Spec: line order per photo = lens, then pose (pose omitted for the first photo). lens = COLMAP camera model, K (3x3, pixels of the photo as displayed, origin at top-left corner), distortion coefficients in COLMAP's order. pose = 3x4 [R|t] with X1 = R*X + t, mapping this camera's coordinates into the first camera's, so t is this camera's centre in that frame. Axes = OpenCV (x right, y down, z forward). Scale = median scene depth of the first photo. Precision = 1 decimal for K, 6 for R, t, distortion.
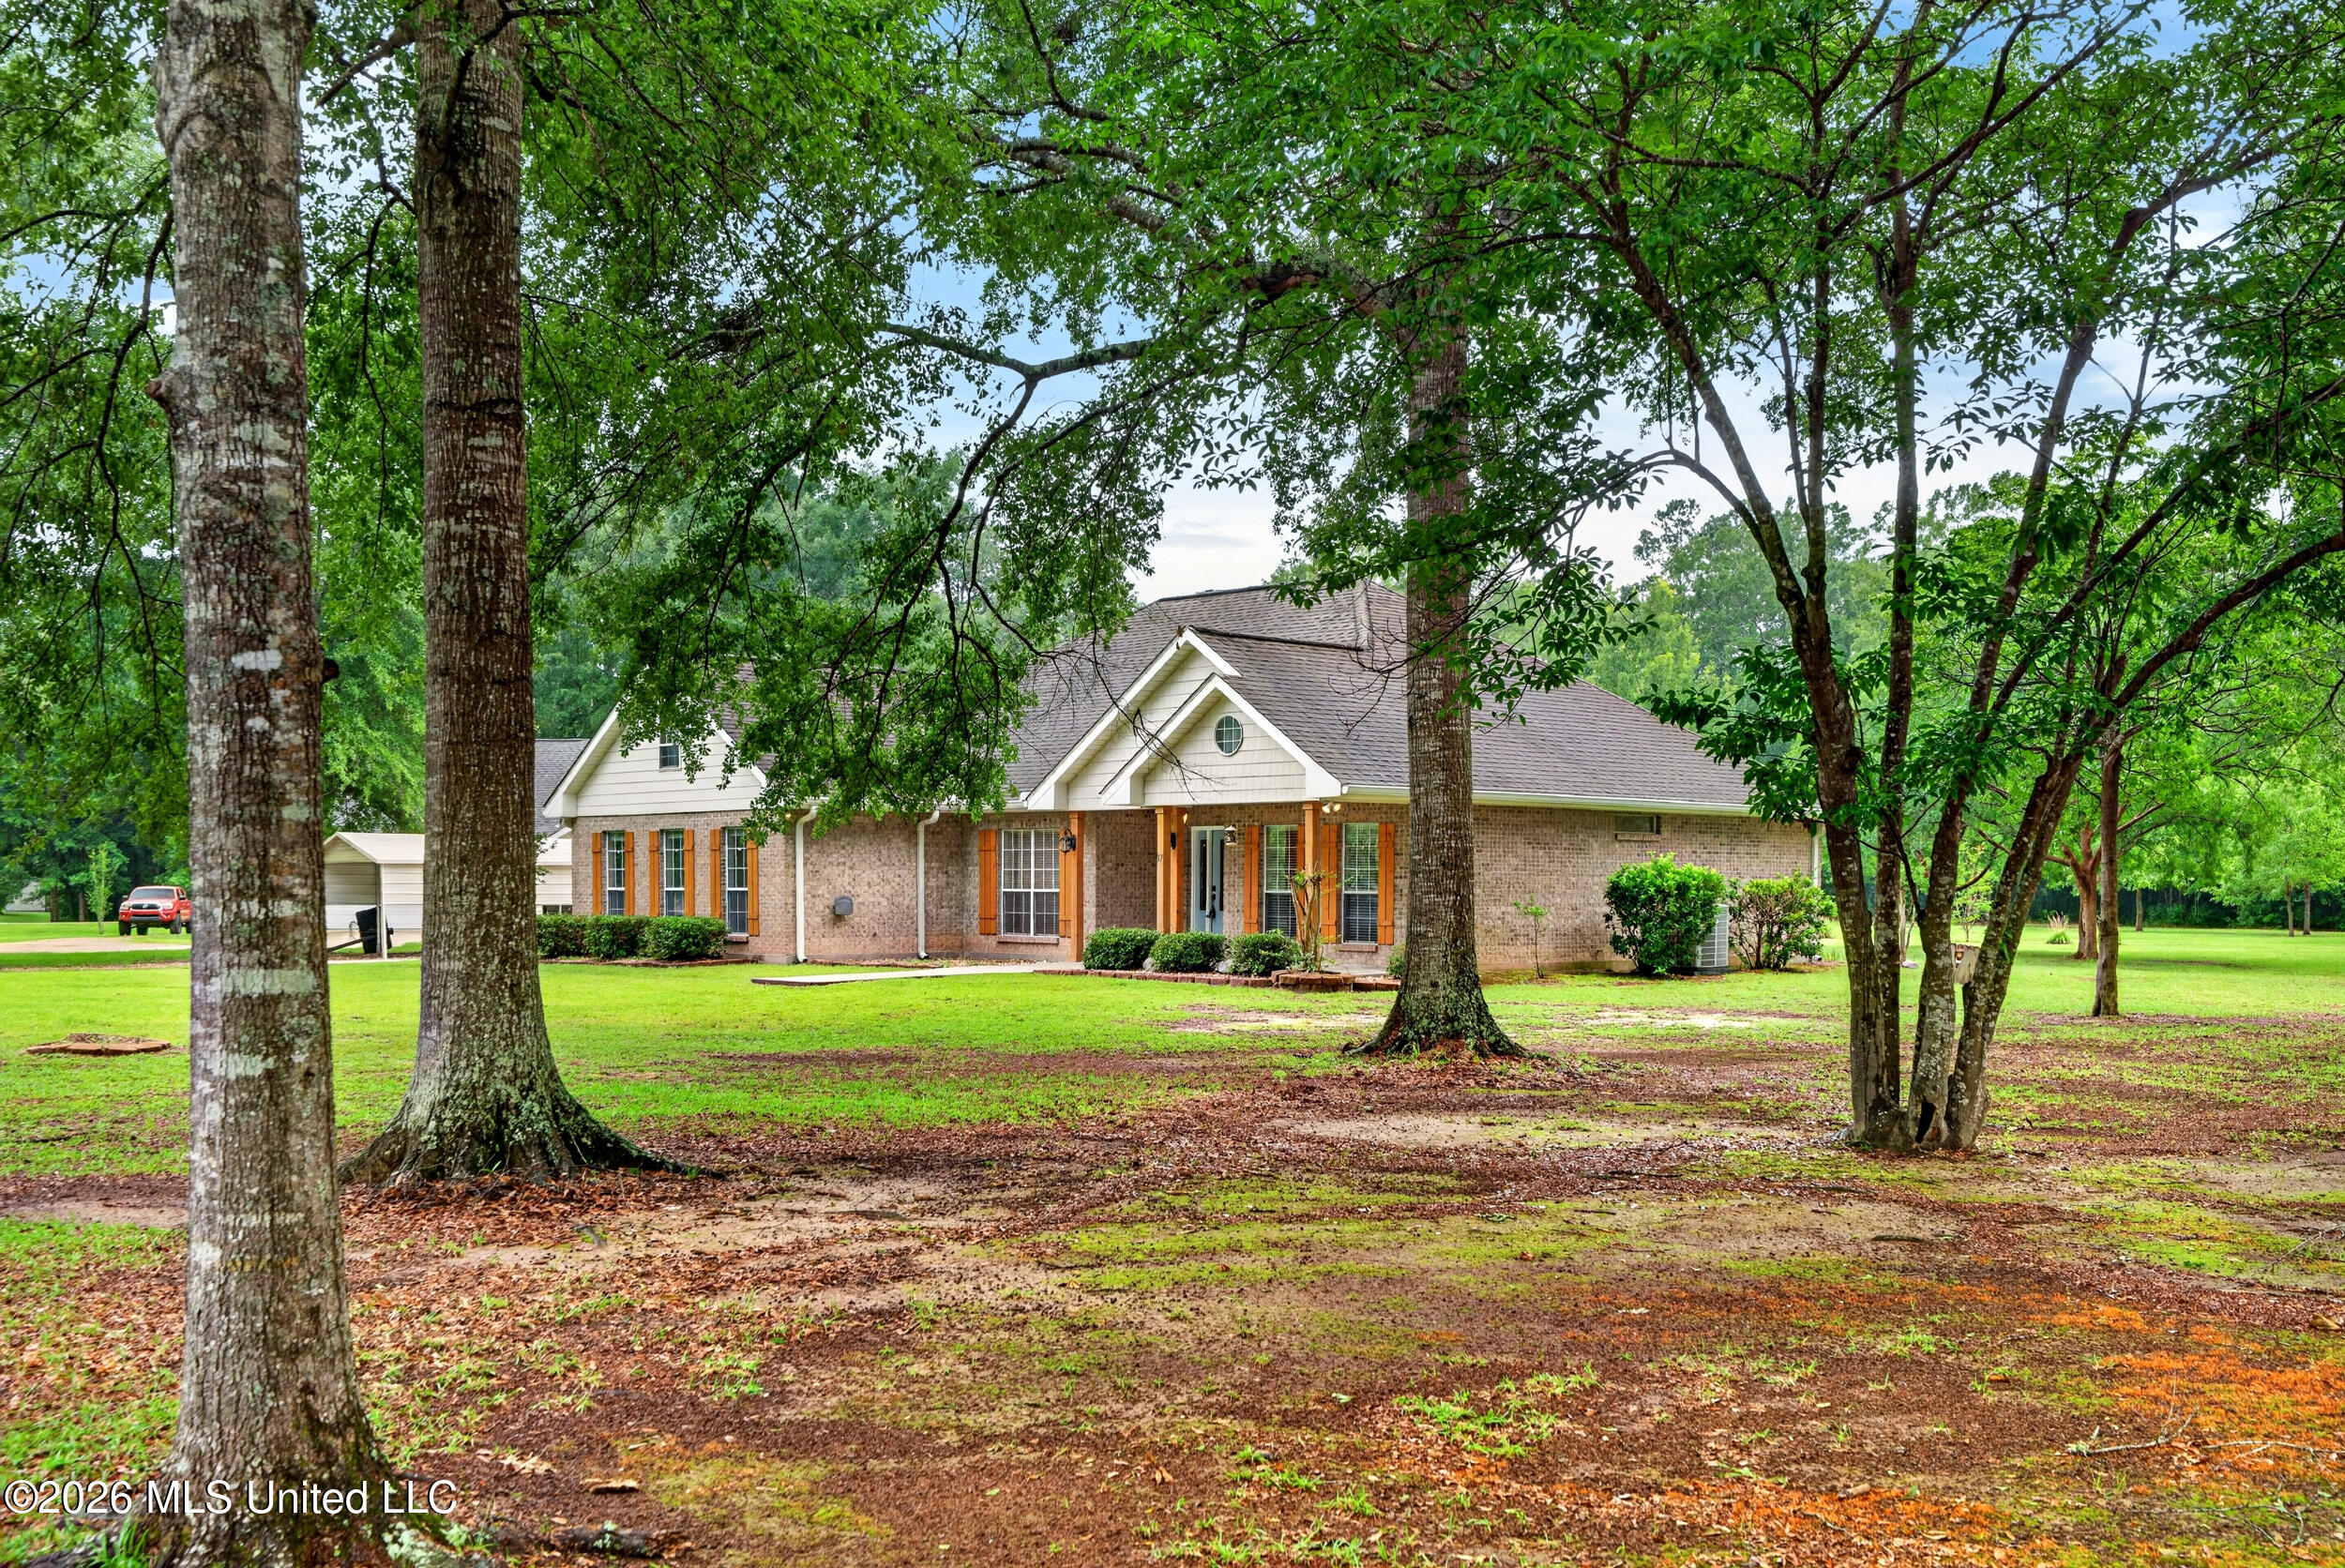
lens RADIAL K [[2269.3, 0, 1162.5], [0, 2269.3, 792.8], [0, 0, 1]] dist [-0.024264, 0.000000]
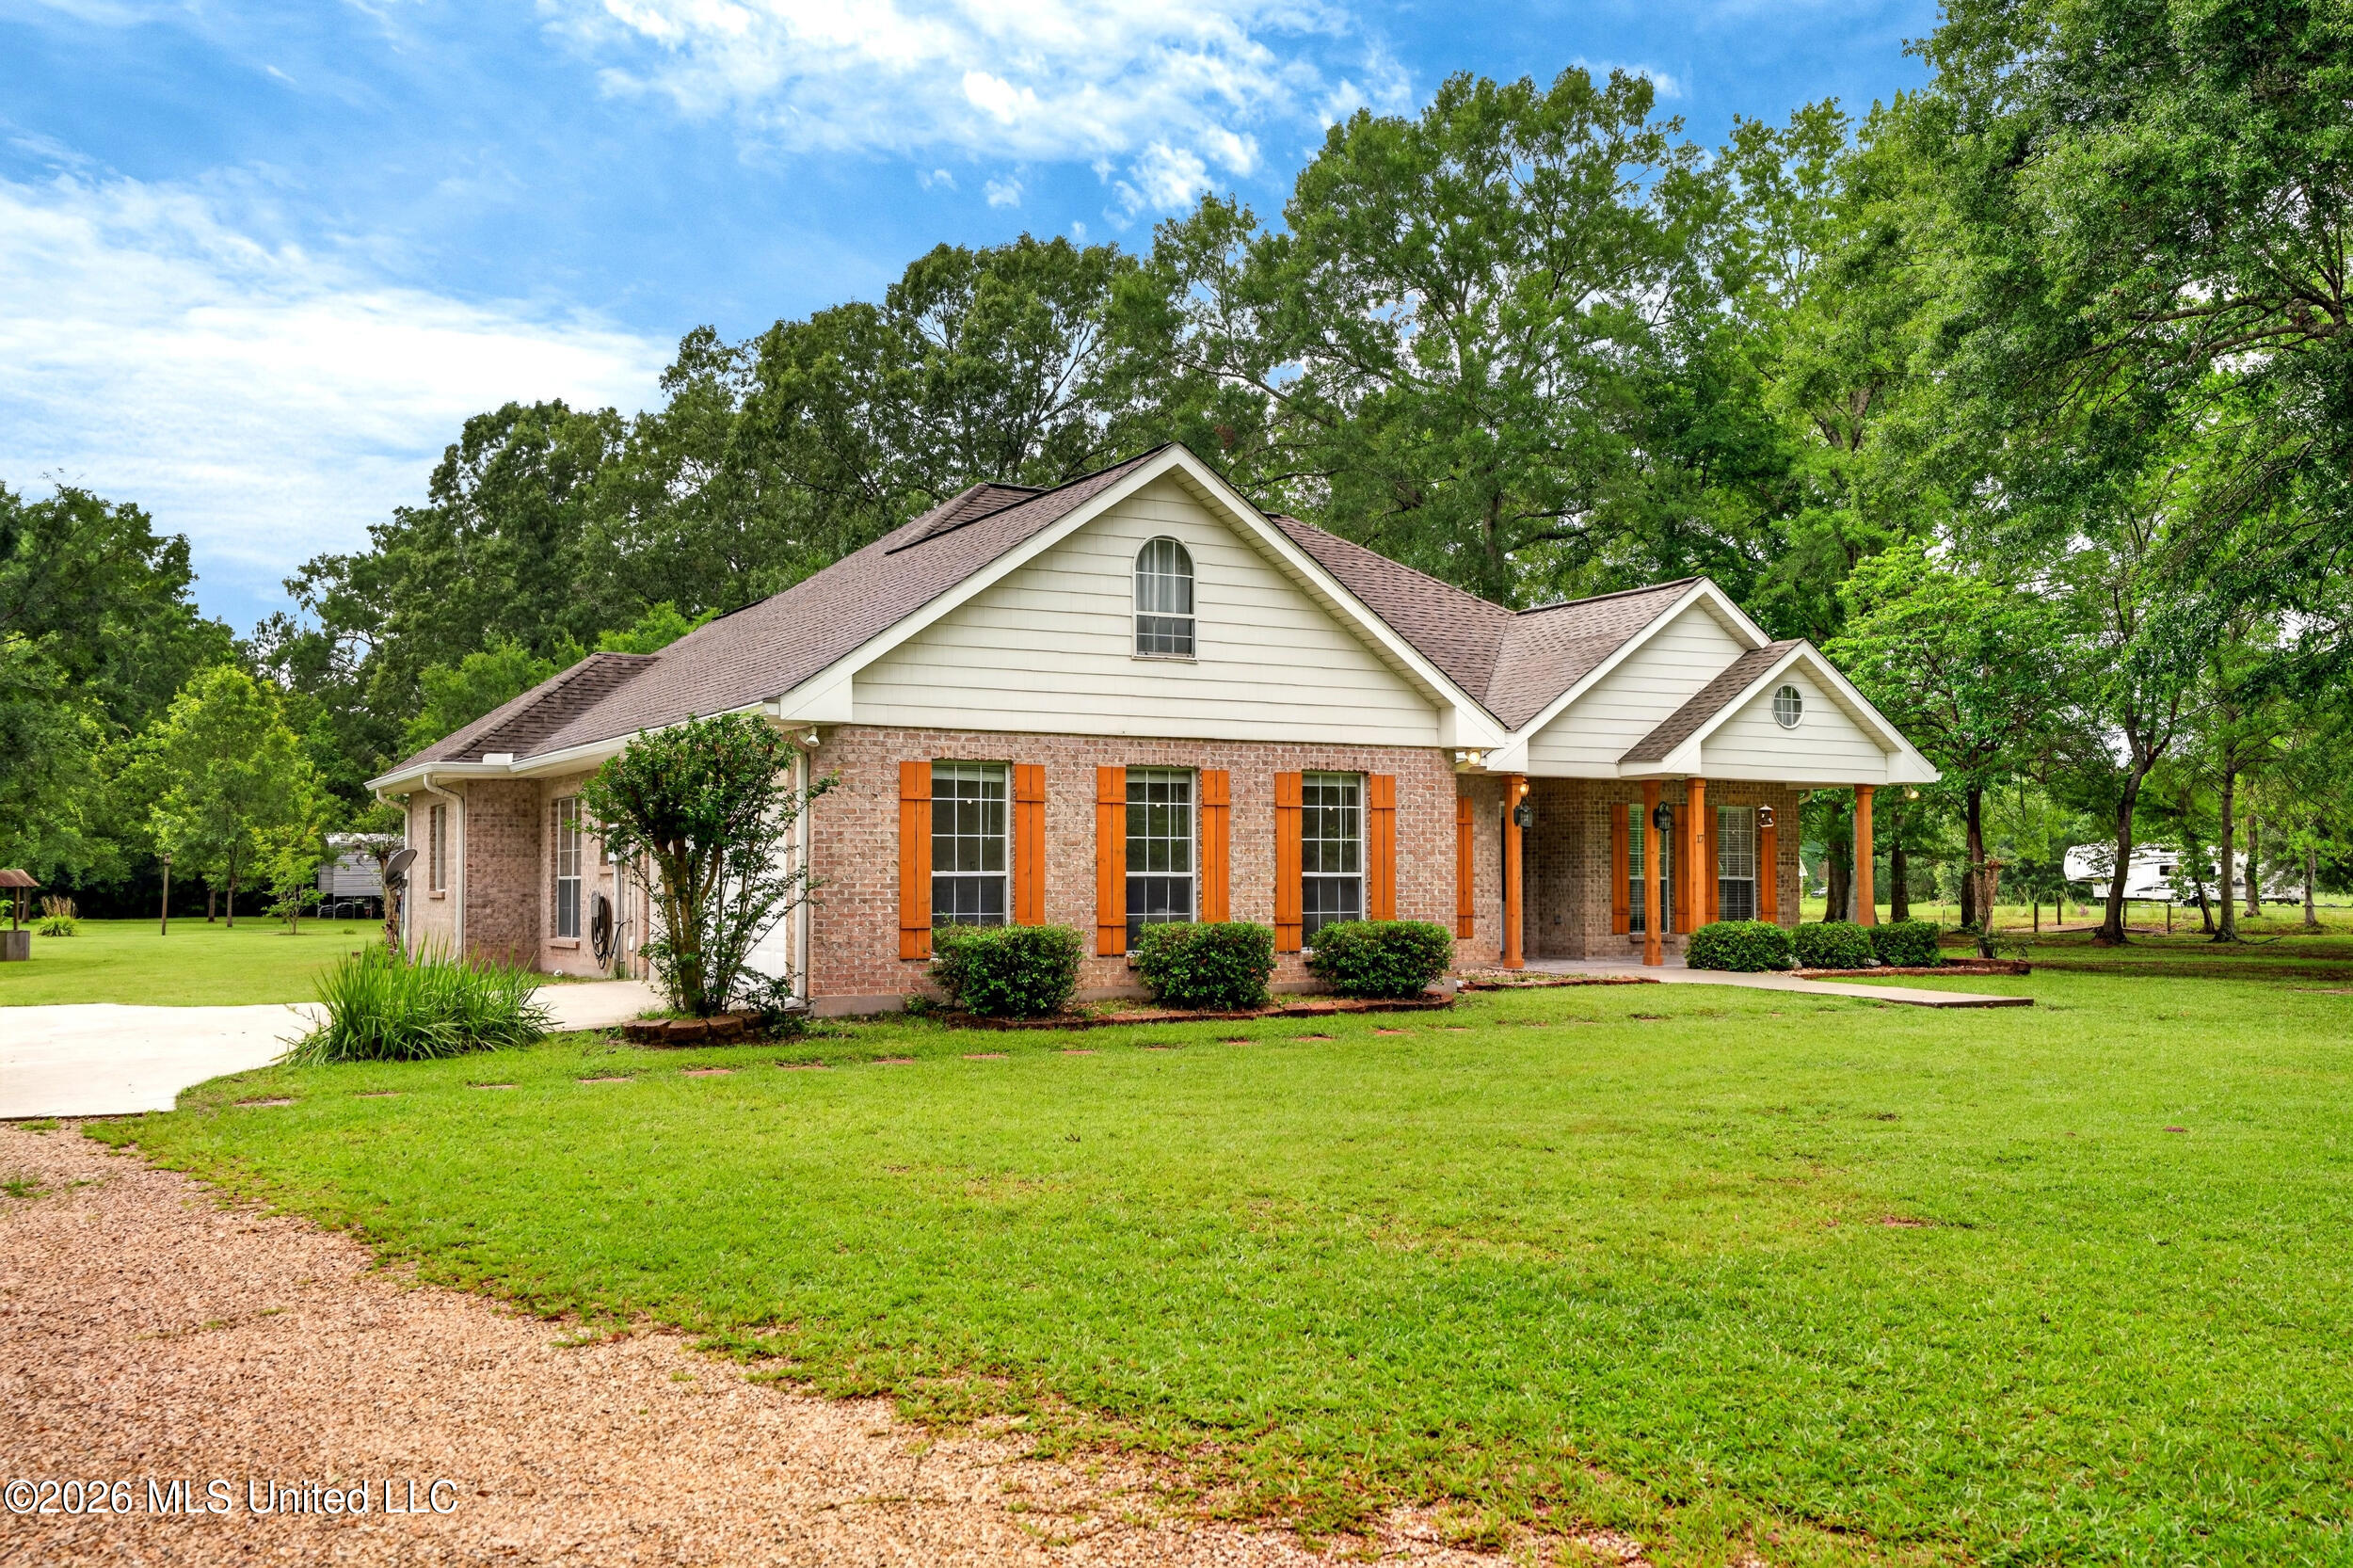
lens RADIAL K [[2042.9, 0, 1168.9], [0, 2042.9, 797.1], [0, 0, 1]] dist [-0.011117, 0.029248]
pose [[0.254677, 0.039628, 0.966214, -0.741493], [-0.034943, 0.998885, -0.031757, 0.041947], [-0.966395, -0.025674, 0.255778, 0.928316]]
